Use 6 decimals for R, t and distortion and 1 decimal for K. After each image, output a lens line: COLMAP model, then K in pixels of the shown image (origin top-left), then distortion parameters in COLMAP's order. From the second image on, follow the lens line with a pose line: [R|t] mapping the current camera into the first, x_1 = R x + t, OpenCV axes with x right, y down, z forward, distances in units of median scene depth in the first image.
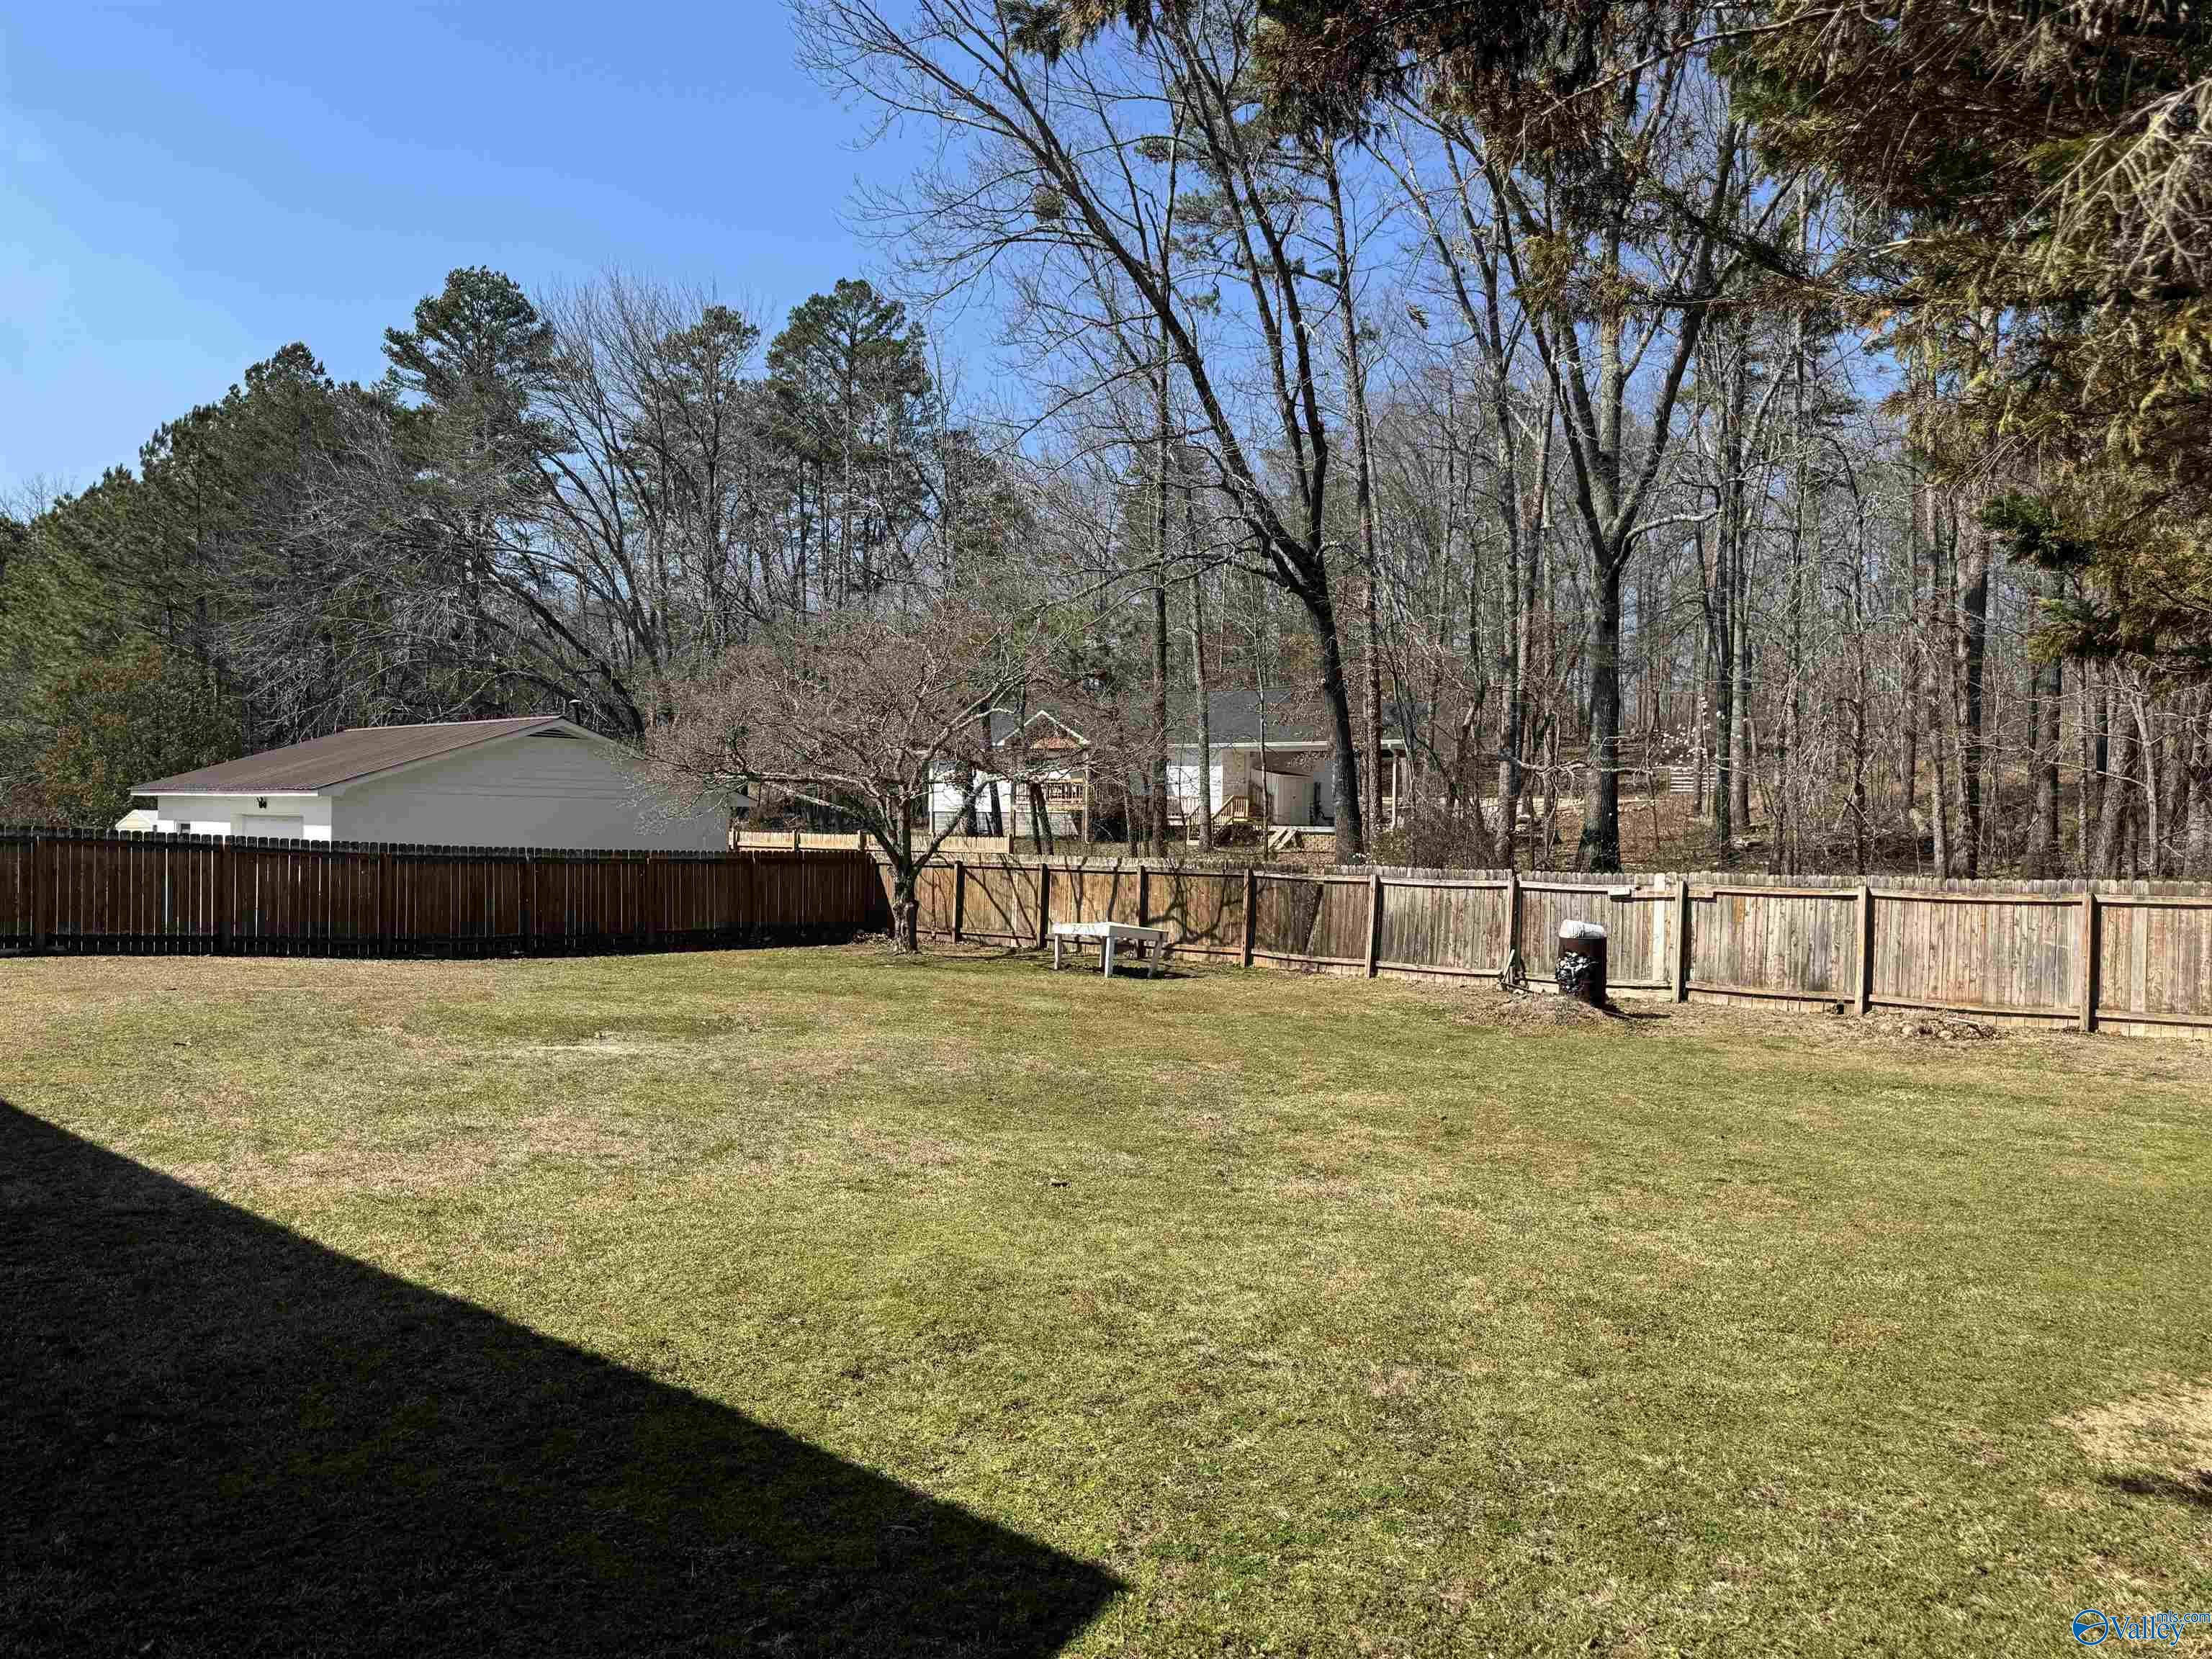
lens RADIAL K [[1518.3, 0, 1102.8], [0, 1518.3, 789.2], [0, 0, 1]] dist [0.134300, -0.201885]
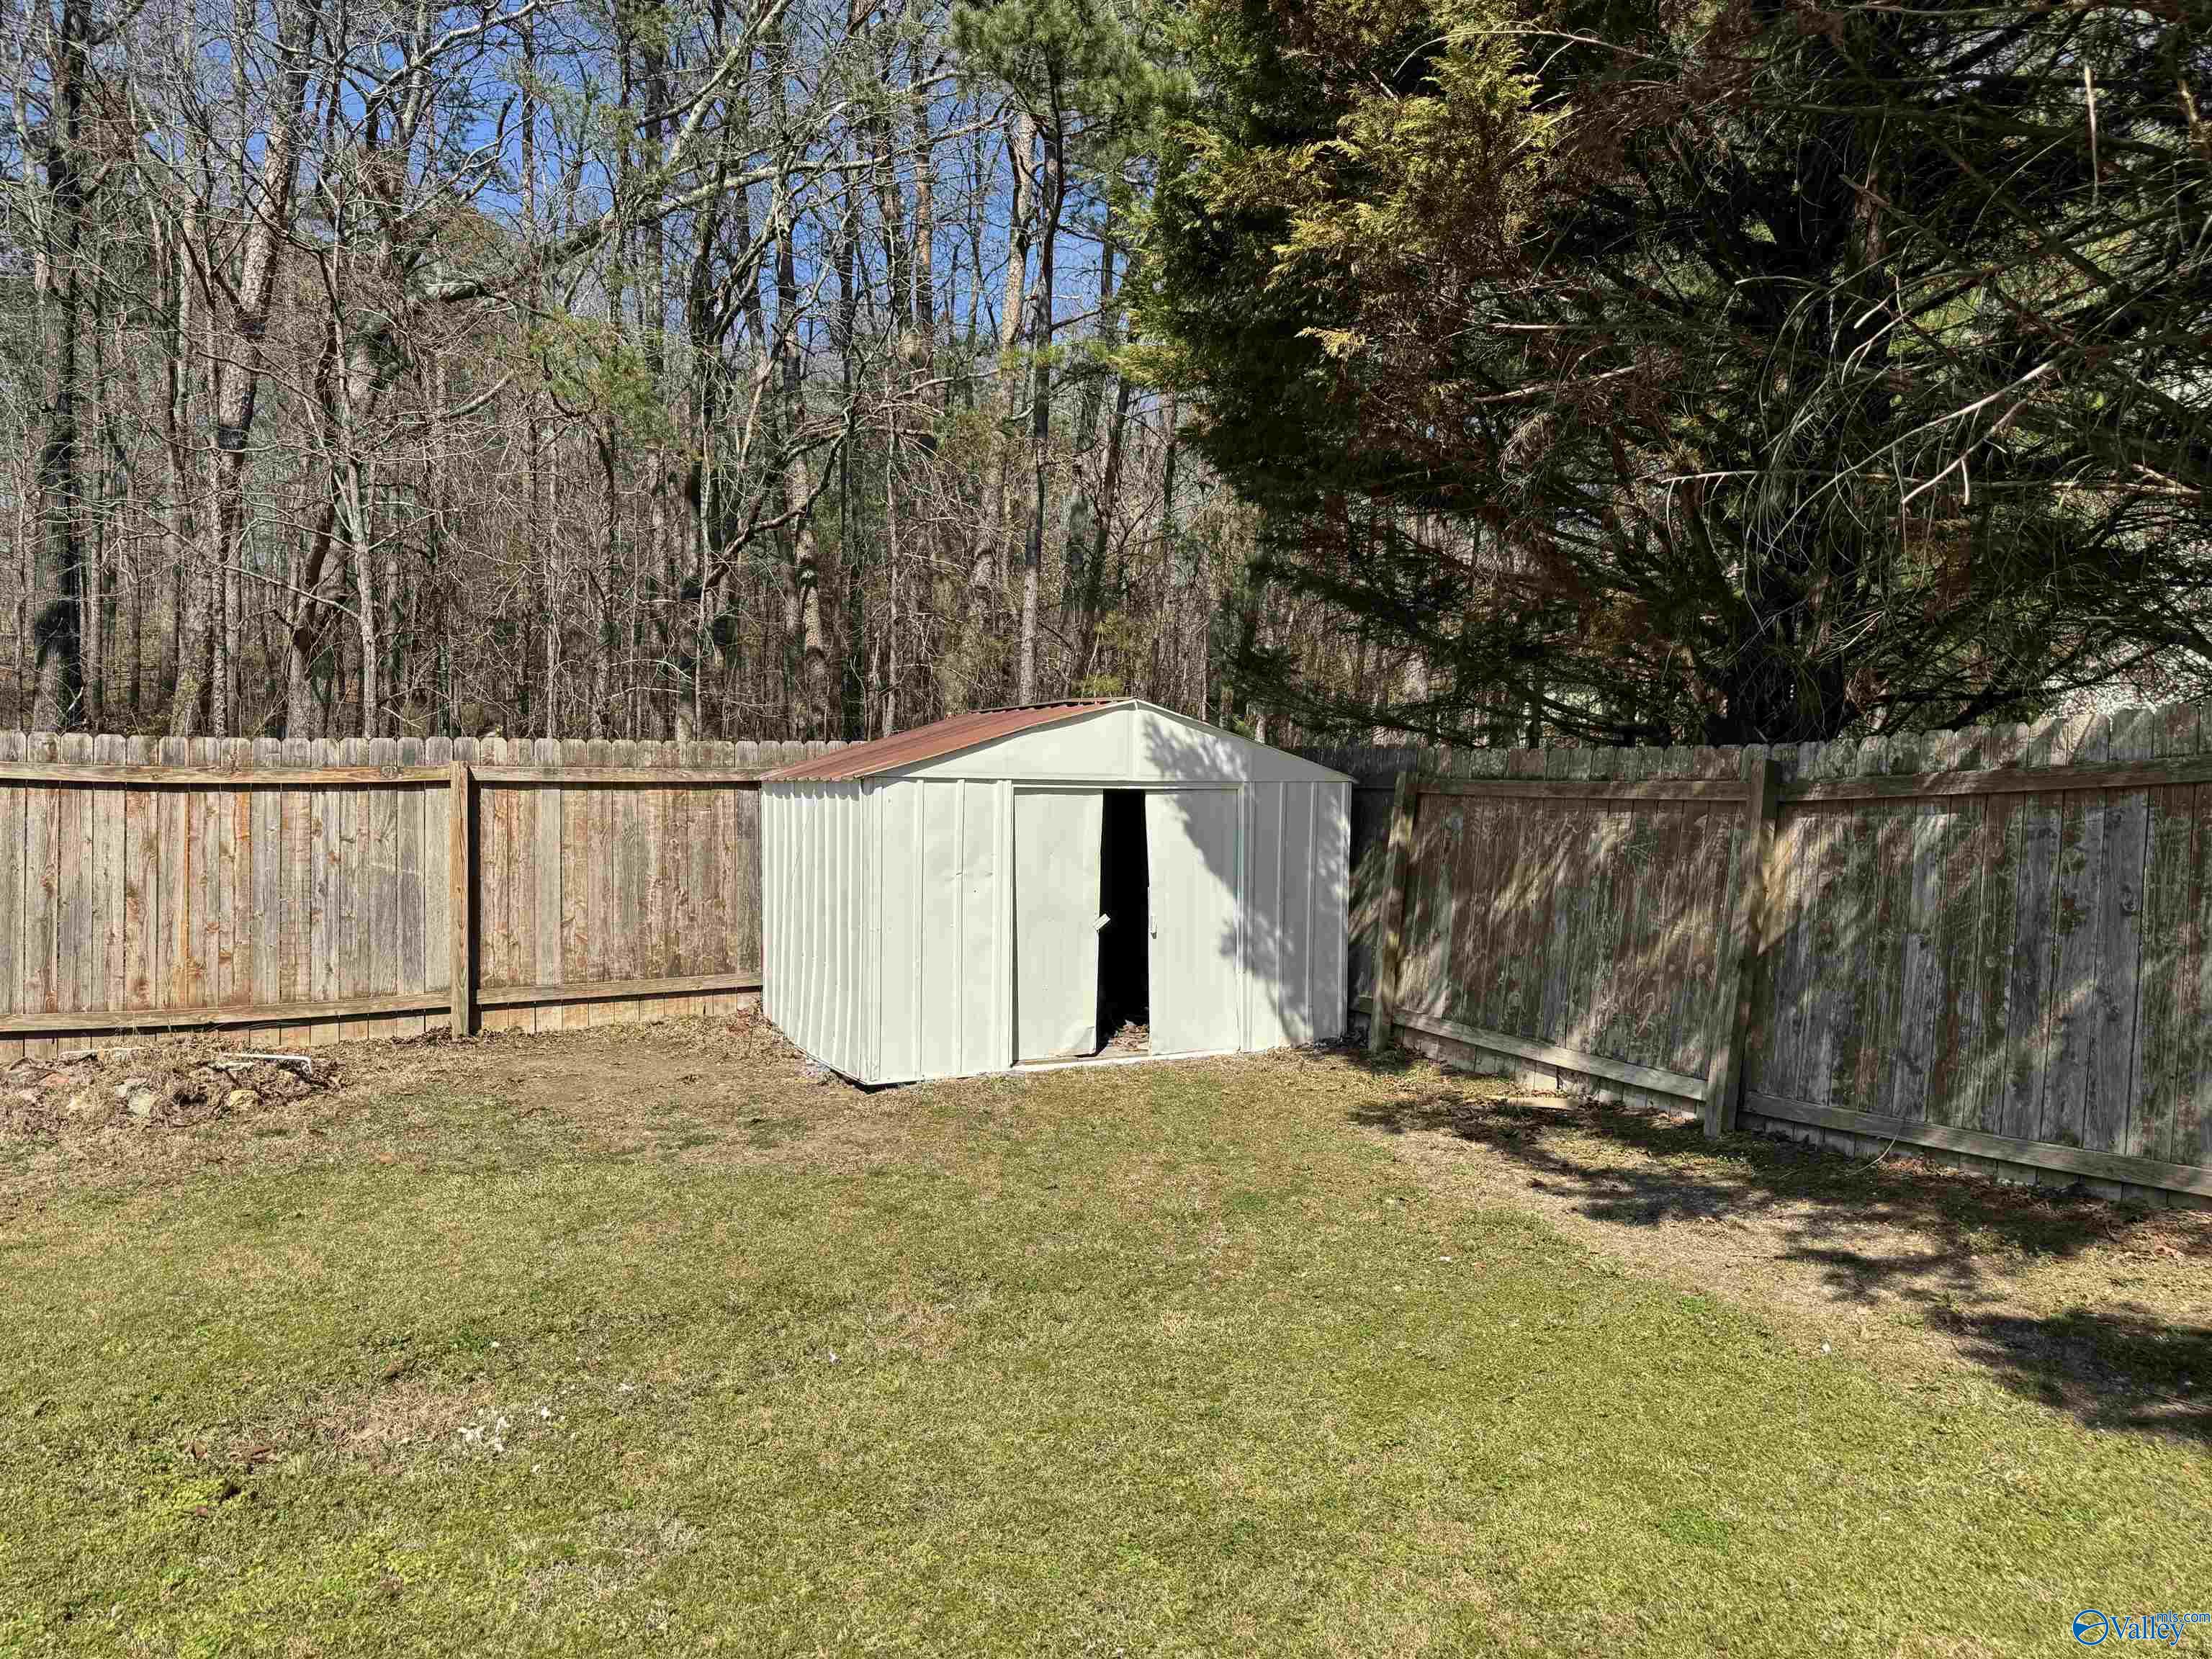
lens RADIAL K [[1576.4, 0, 1107.6], [0, 1576.4, 785.9], [0, 0, 1]] dist [0.040423, -0.069472]
pose [[0.351478, -0.008006, 0.936162, 0.223378], [-0.029869, 0.999358, 0.019760, 0.057902], [-0.935719, -0.034907, 0.351014, 0.619229]]
